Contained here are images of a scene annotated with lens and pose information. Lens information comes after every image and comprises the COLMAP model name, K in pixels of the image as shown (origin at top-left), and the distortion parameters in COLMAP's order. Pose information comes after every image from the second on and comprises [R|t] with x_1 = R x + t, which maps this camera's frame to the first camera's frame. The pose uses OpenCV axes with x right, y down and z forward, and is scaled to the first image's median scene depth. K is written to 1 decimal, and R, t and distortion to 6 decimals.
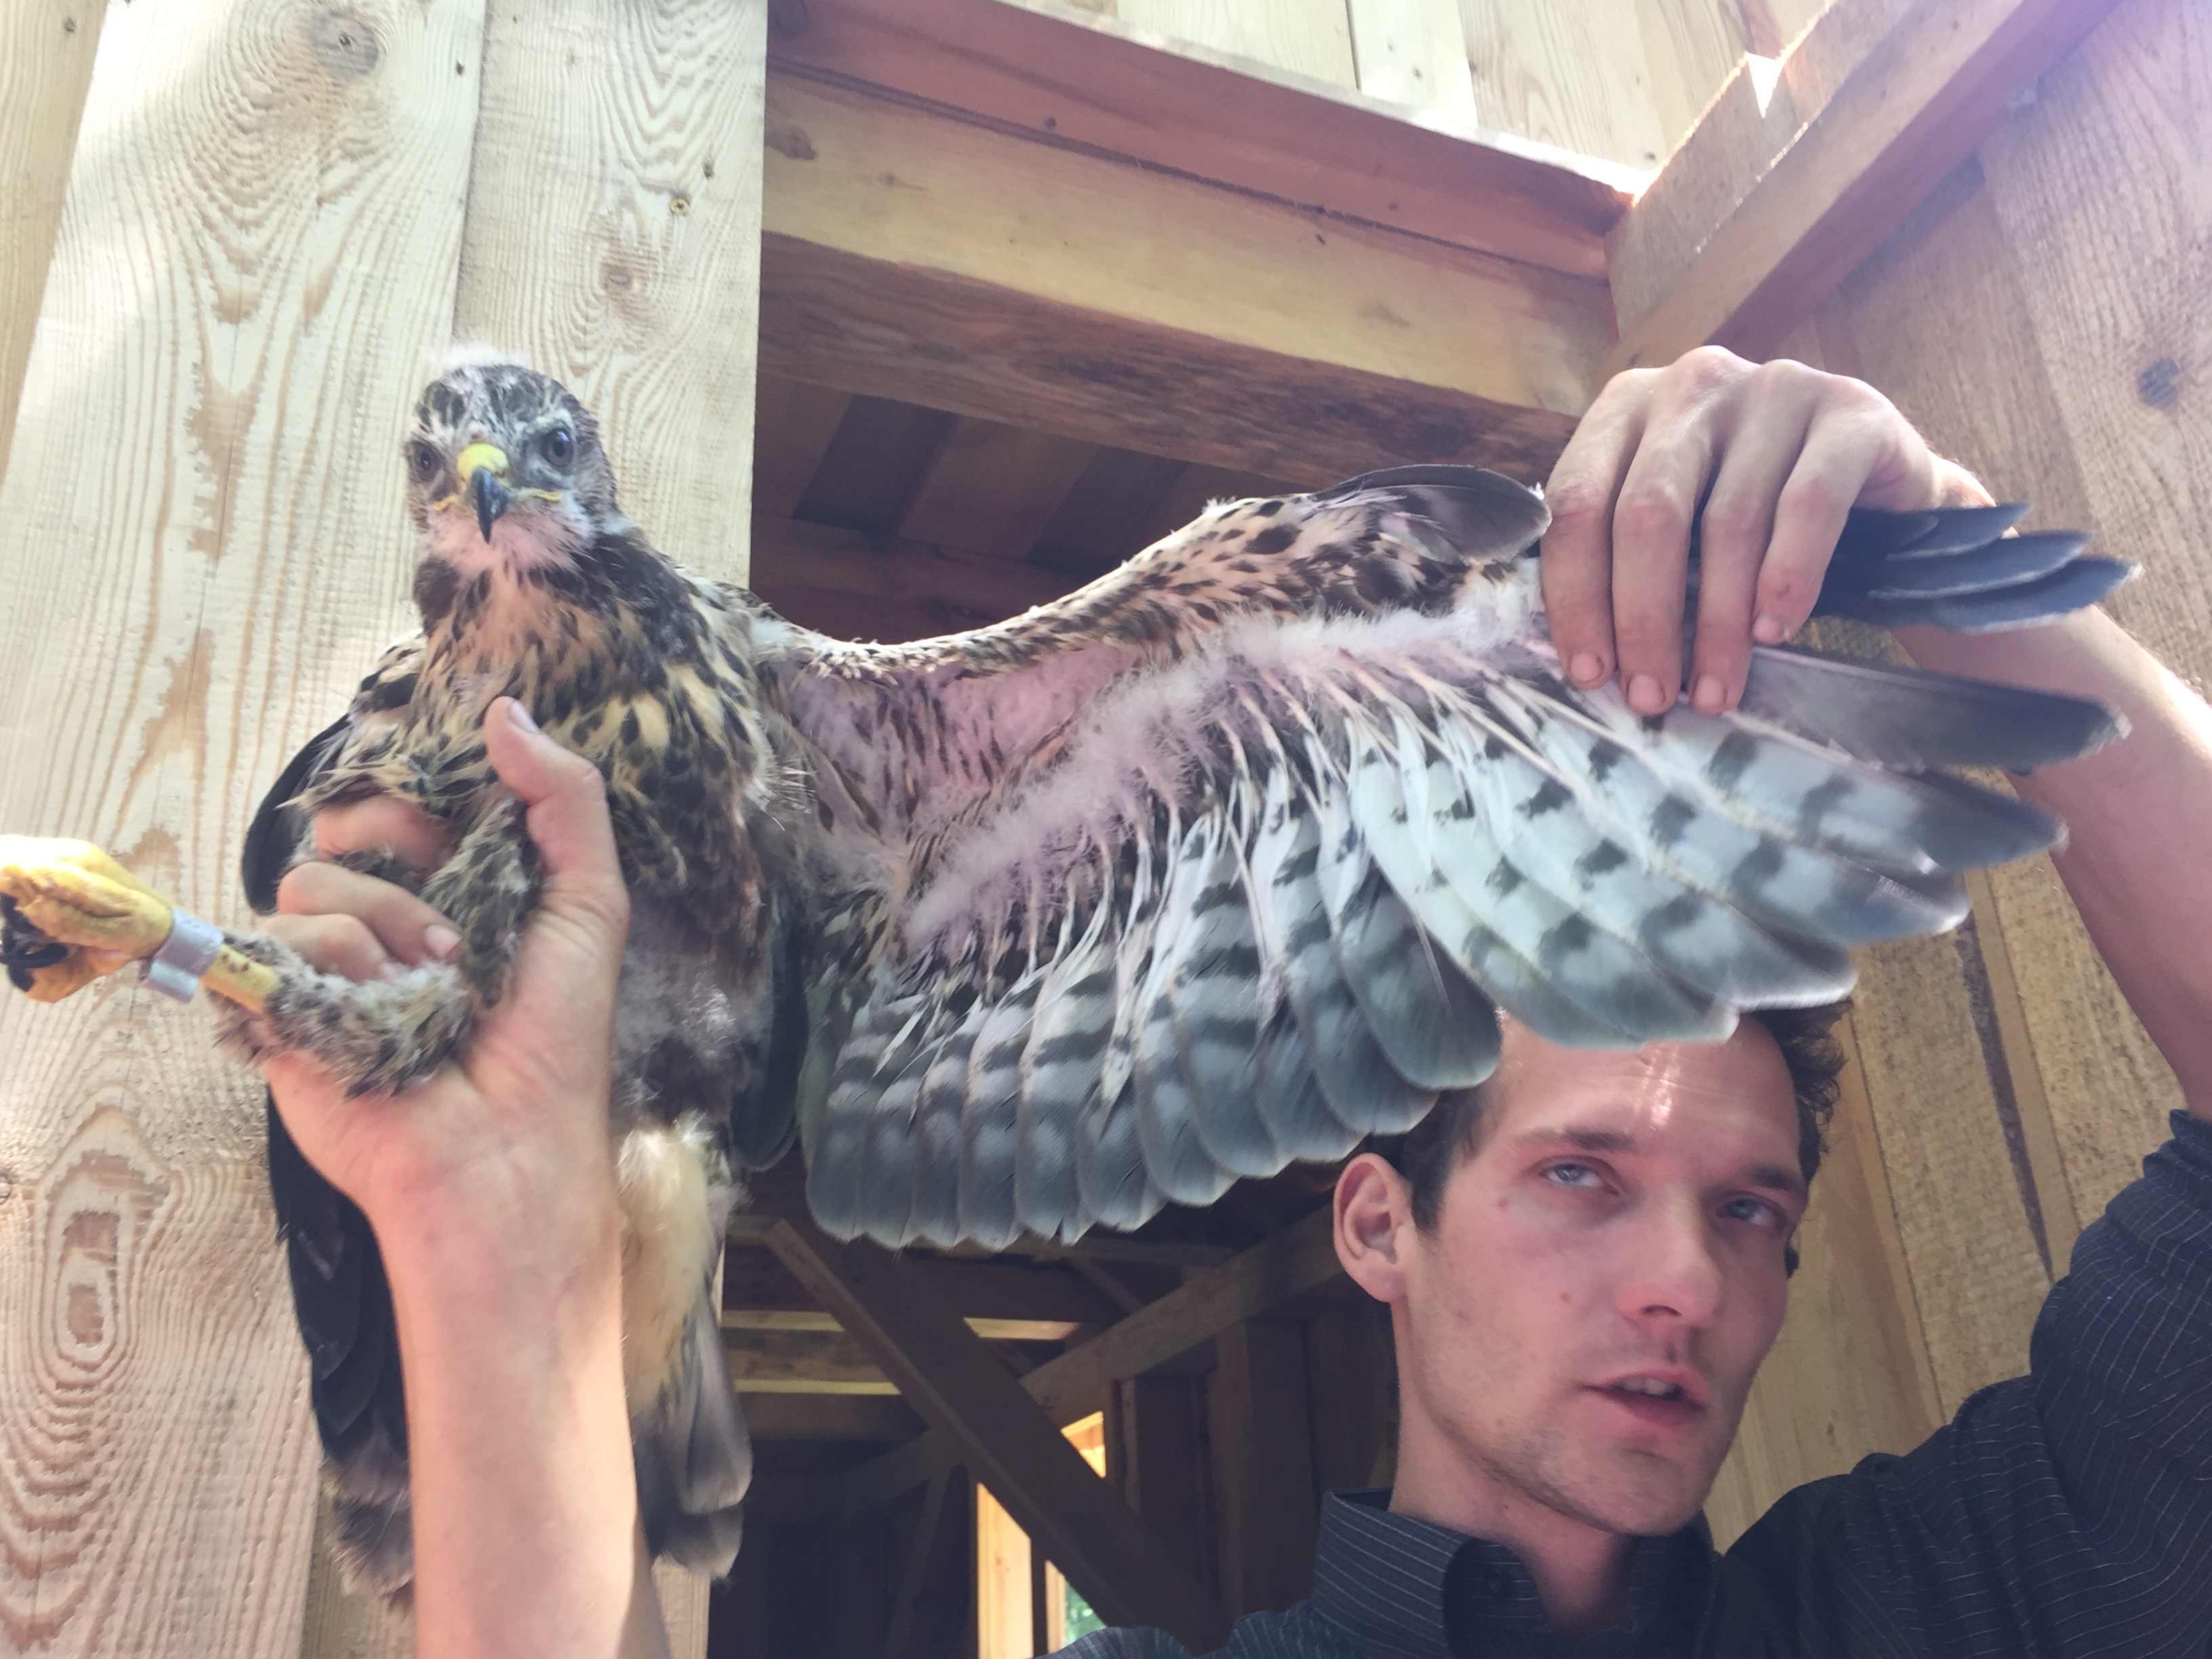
lens RADIAL K [[2058.1, 0, 1107.5], [0, 2058.1, 826.5], [0, 0, 1]] dist [0.007461, 0.000000]
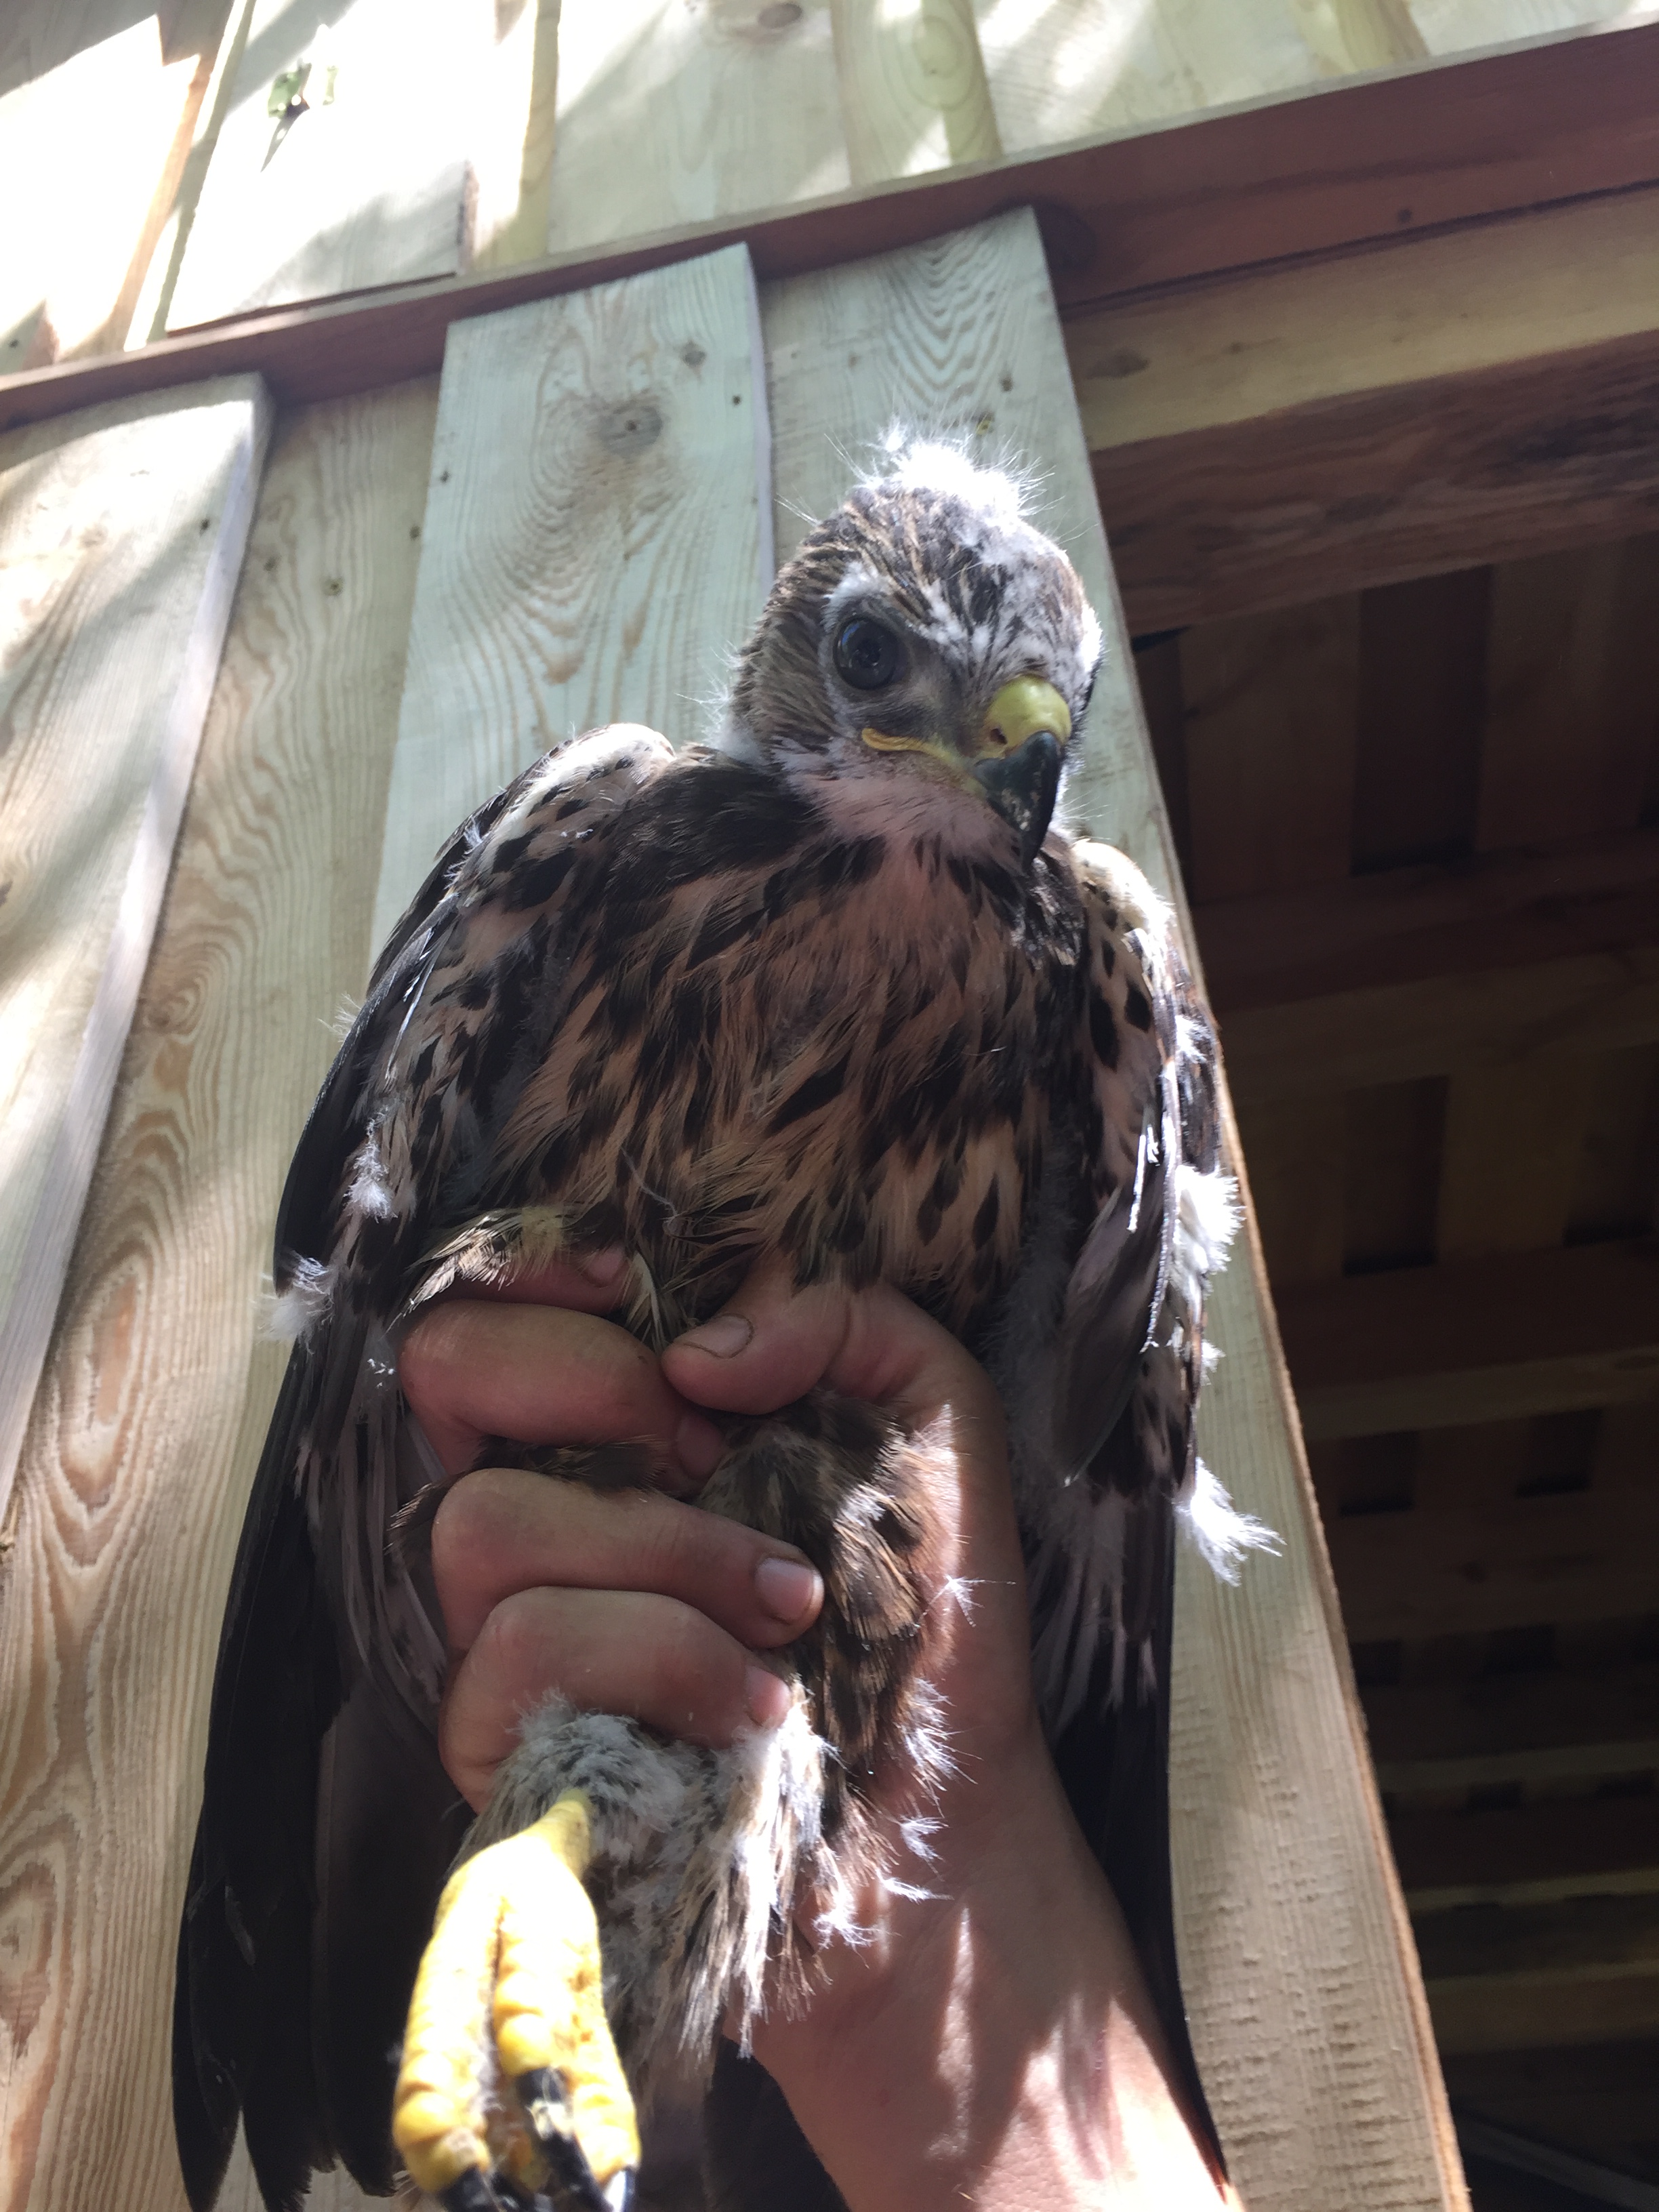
lens RADIAL K [[1957.2, 0, 808.2], [0, 1957.2, 1103.5], [0, 0, 1]] dist [0.040872, -0.065823]
pose [[0.820115, -0.337537, -0.462039, 0.035216], [0.241653, 0.936249, -0.255033, 0.231283], [0.518667, 0.097503, 0.849398, 0.330781]]
